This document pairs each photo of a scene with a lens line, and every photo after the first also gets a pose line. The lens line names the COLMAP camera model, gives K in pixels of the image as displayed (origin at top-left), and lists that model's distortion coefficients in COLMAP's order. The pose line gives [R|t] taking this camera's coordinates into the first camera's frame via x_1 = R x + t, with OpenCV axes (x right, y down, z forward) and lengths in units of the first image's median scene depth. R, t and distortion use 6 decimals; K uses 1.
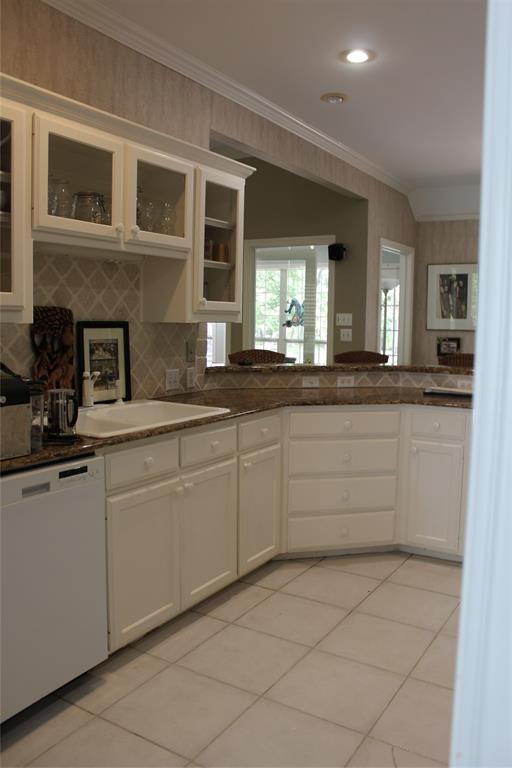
lens RADIAL K [[646.7, 0, 253.1], [0, 646.7, 380.9], [0, 0, 1]] dist [-0.005654, 0.001730]
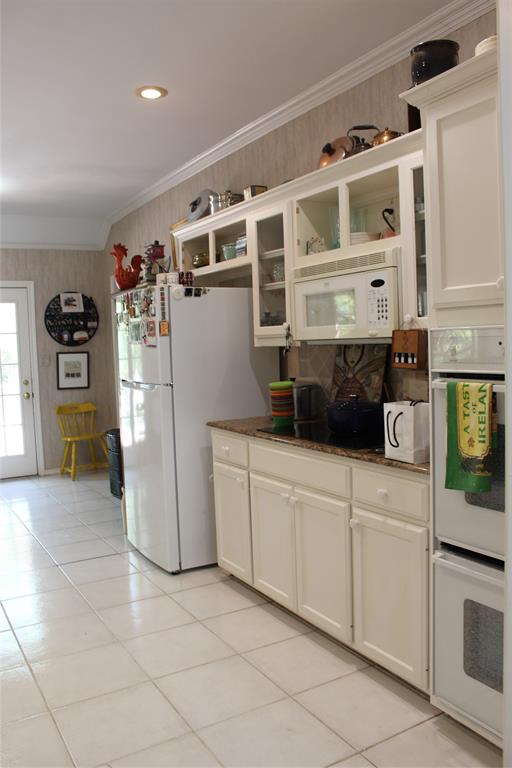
lens RADIAL K [[646.7, 0, 253.8], [0, 646.7, 385.1], [0, 0, 1]] dist [-0.005654, 0.001730]
pose [[-0.480319, 0.070274, -0.874274, 0.883069], [-0.056461, 0.992240, 0.110776, -0.146950], [0.875275, 0.102570, -0.472624, 1.473559]]
